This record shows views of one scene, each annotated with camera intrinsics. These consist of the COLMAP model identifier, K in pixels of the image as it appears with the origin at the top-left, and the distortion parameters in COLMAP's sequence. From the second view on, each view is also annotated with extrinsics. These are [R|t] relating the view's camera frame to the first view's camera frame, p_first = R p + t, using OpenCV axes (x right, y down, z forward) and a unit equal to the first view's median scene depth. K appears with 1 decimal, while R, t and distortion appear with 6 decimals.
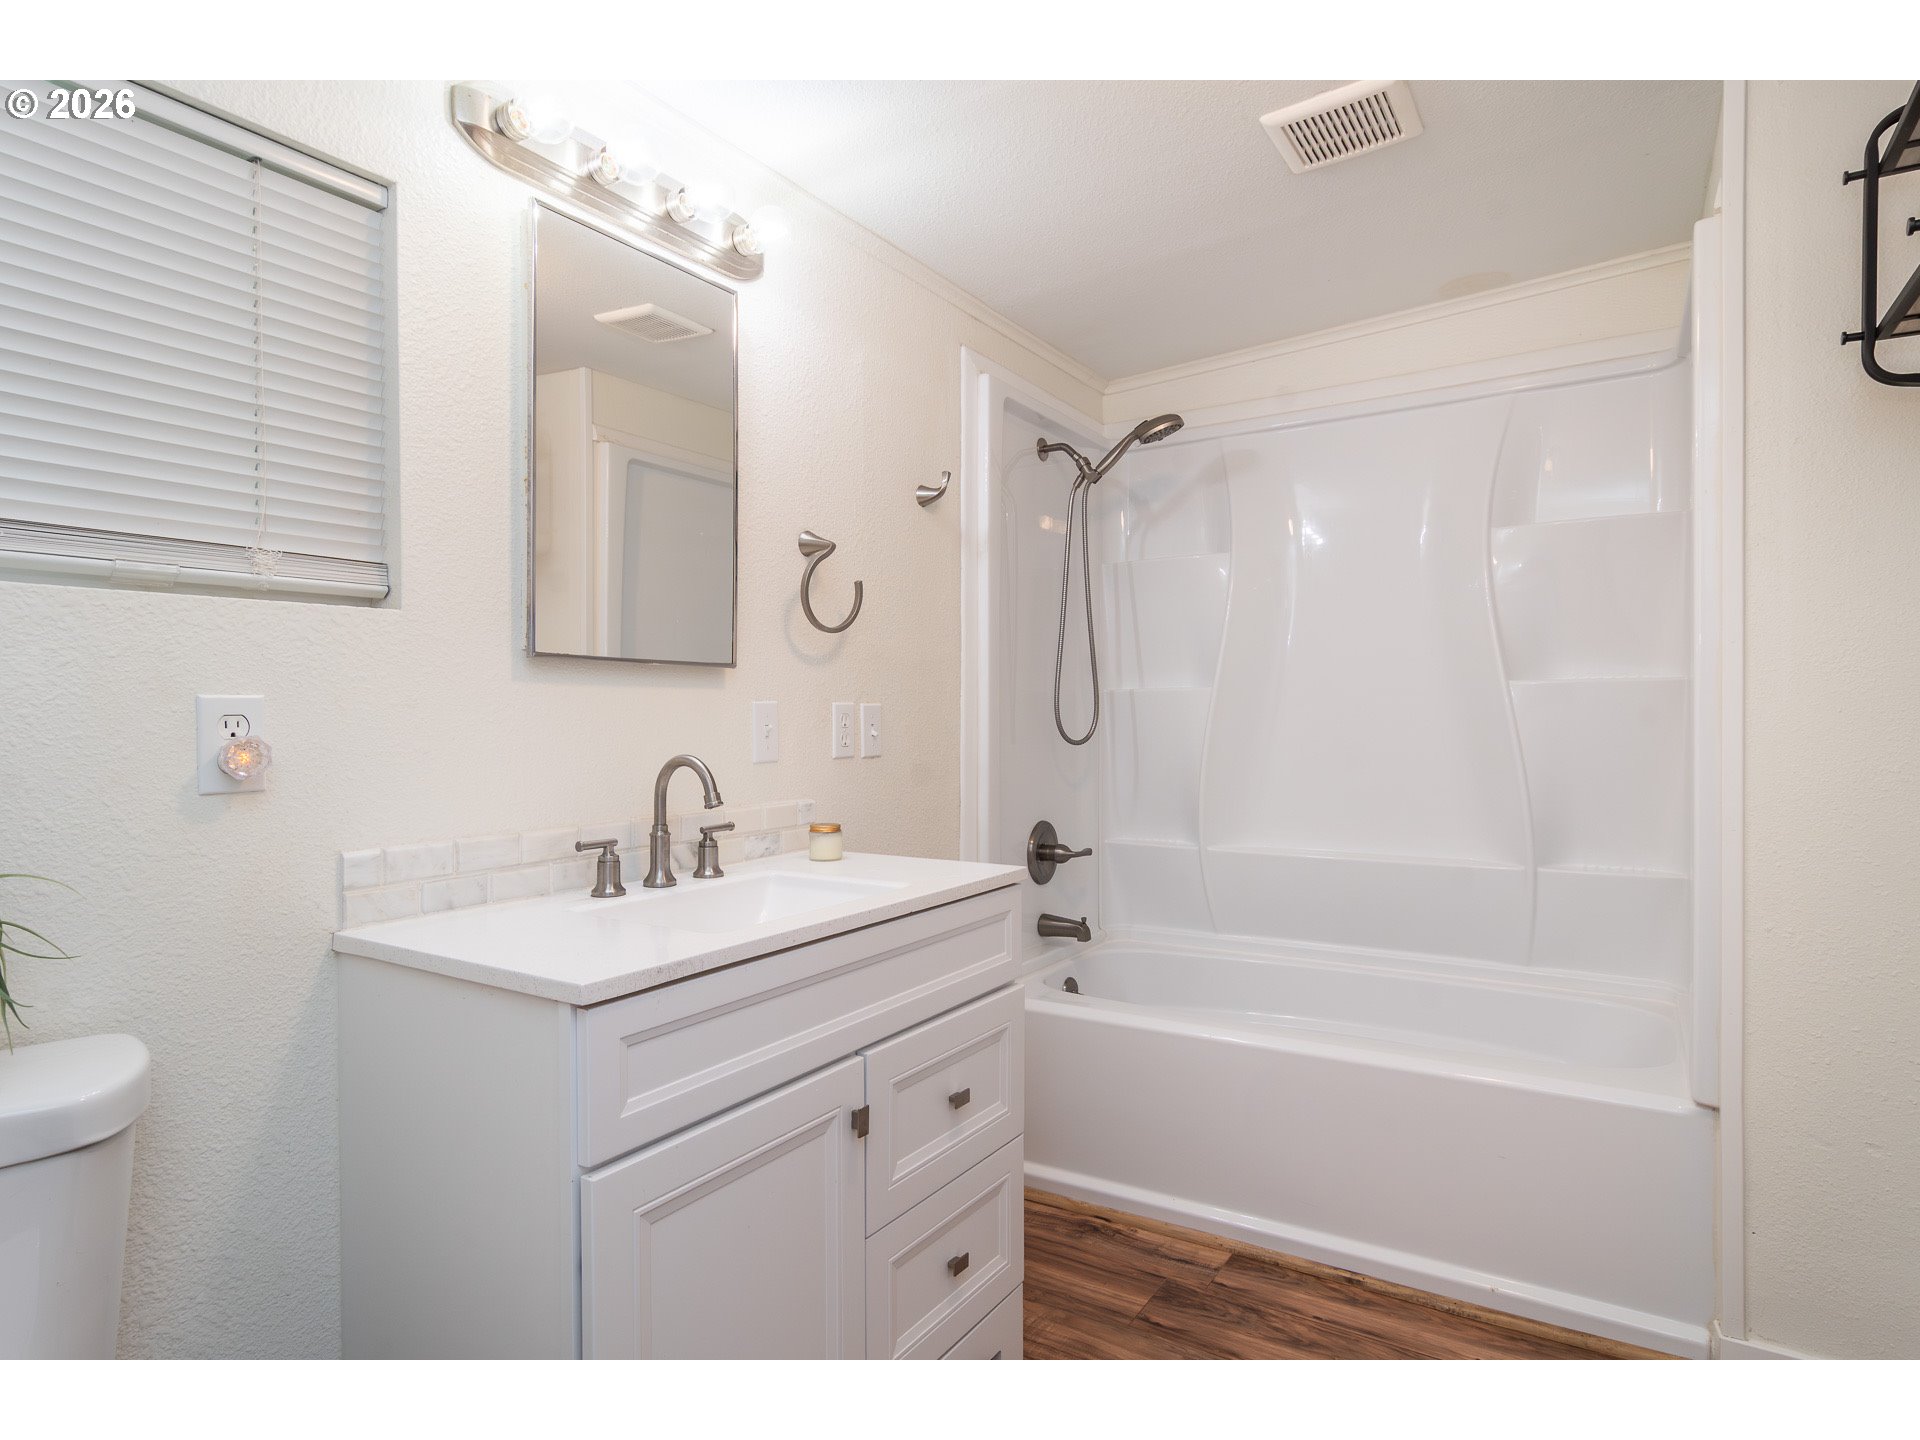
lens RADIAL K [[1063.8, 0, 960.0], [0, 1063.8, 720.0], [0, 0, 1]] dist [0.001944, -0.000085]
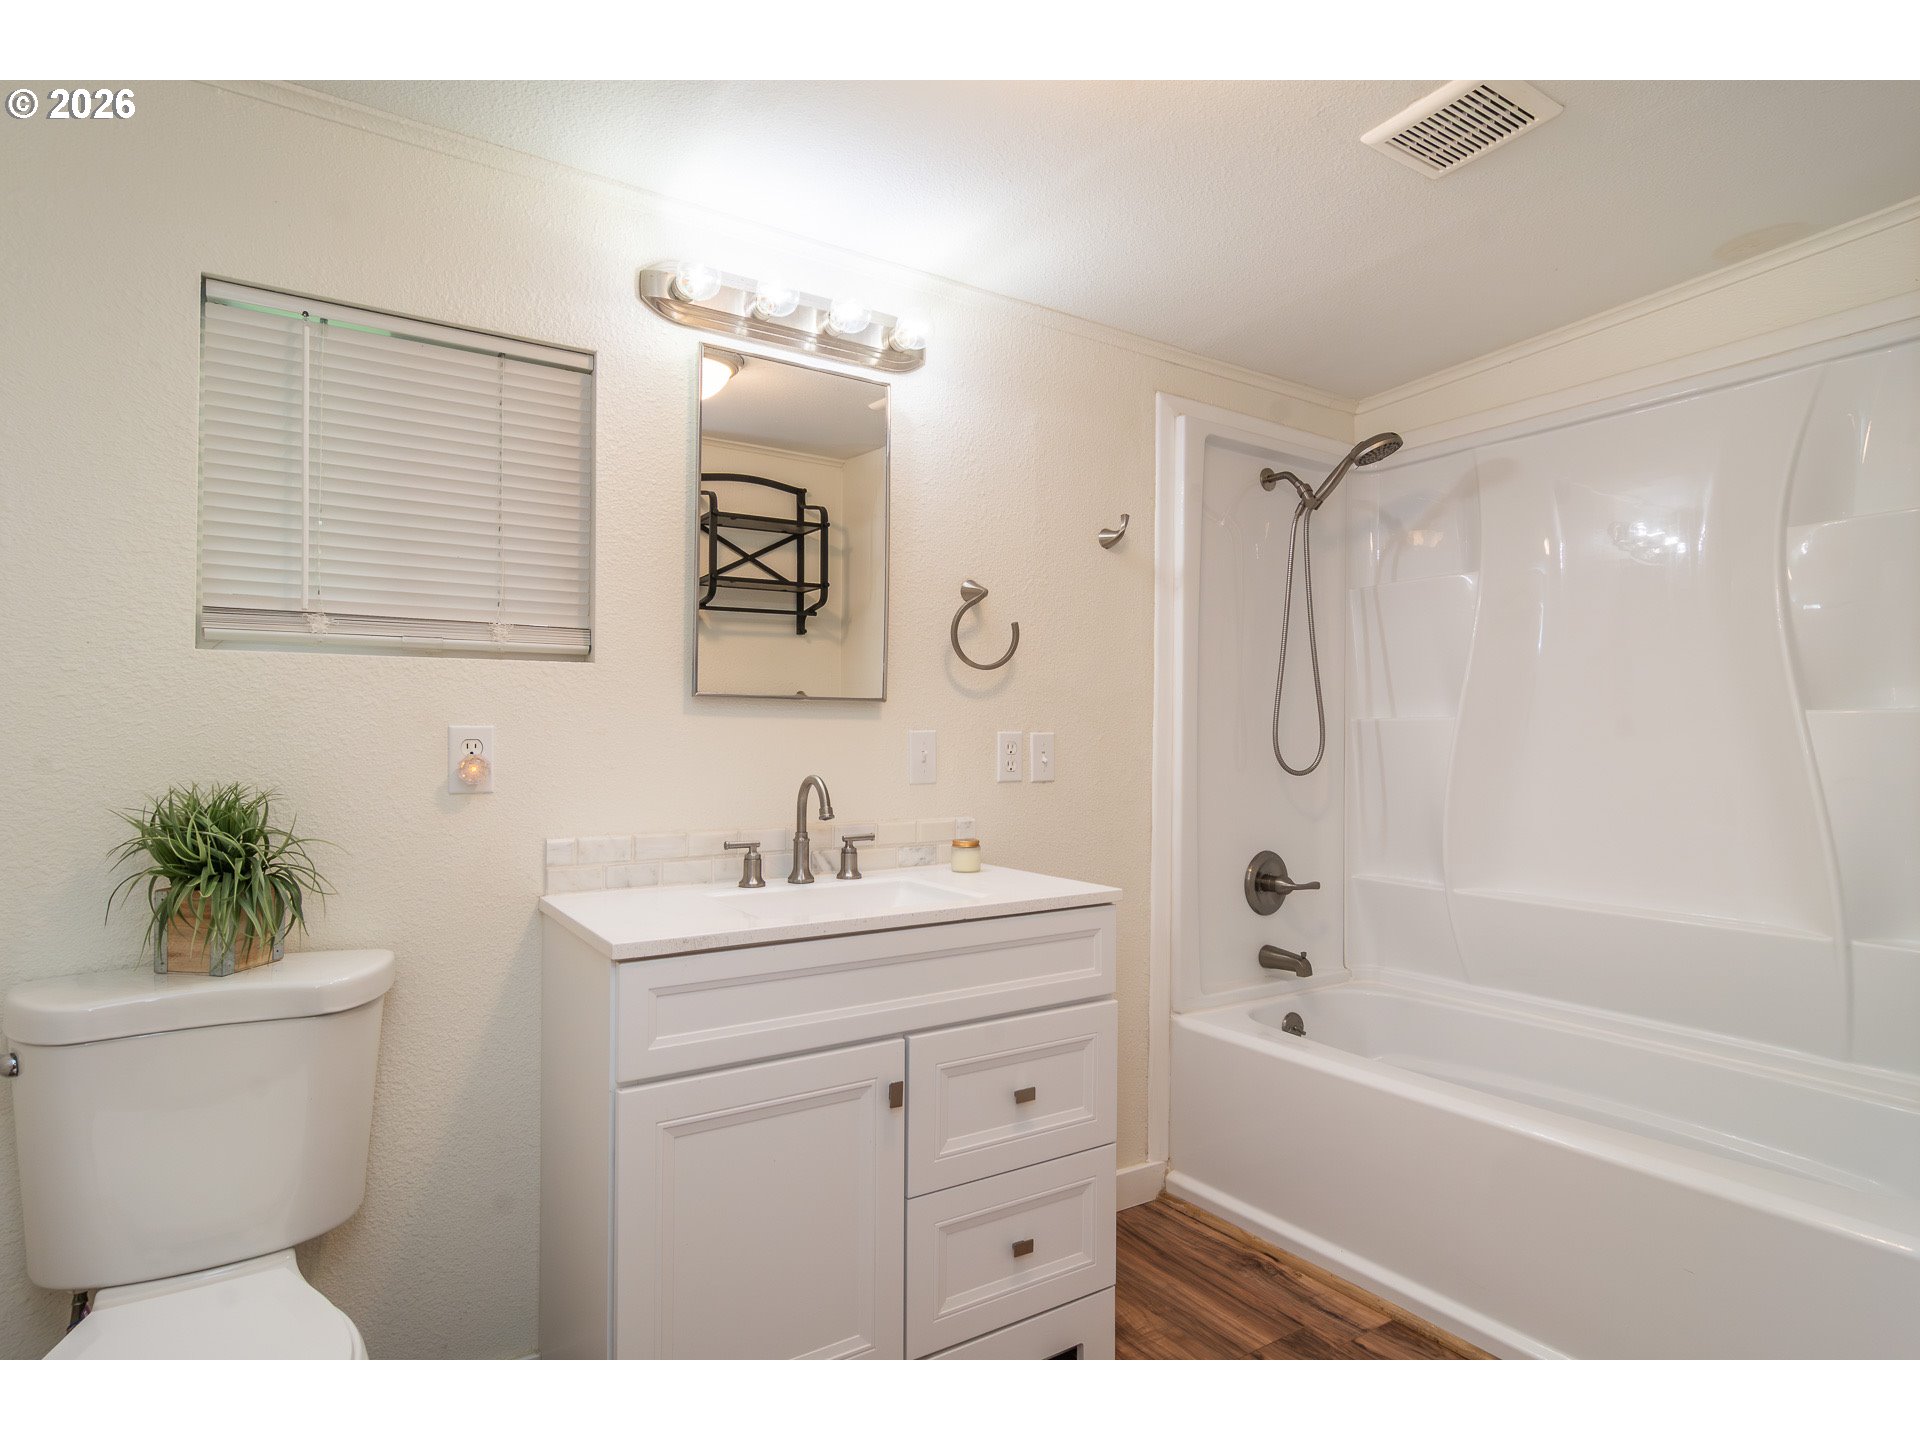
lens RADIAL K [[1040.7, 0, 958.6], [0, 1040.7, 718.0], [0, 0, 1]] dist [0.000067, 0.000114]
pose [[0.910552, 0.001095, -0.413393, 0.339903], [-0.011447, 0.999680, -0.022565, -0.006437], [0.413236, 0.025279, 0.910273, -0.011450]]
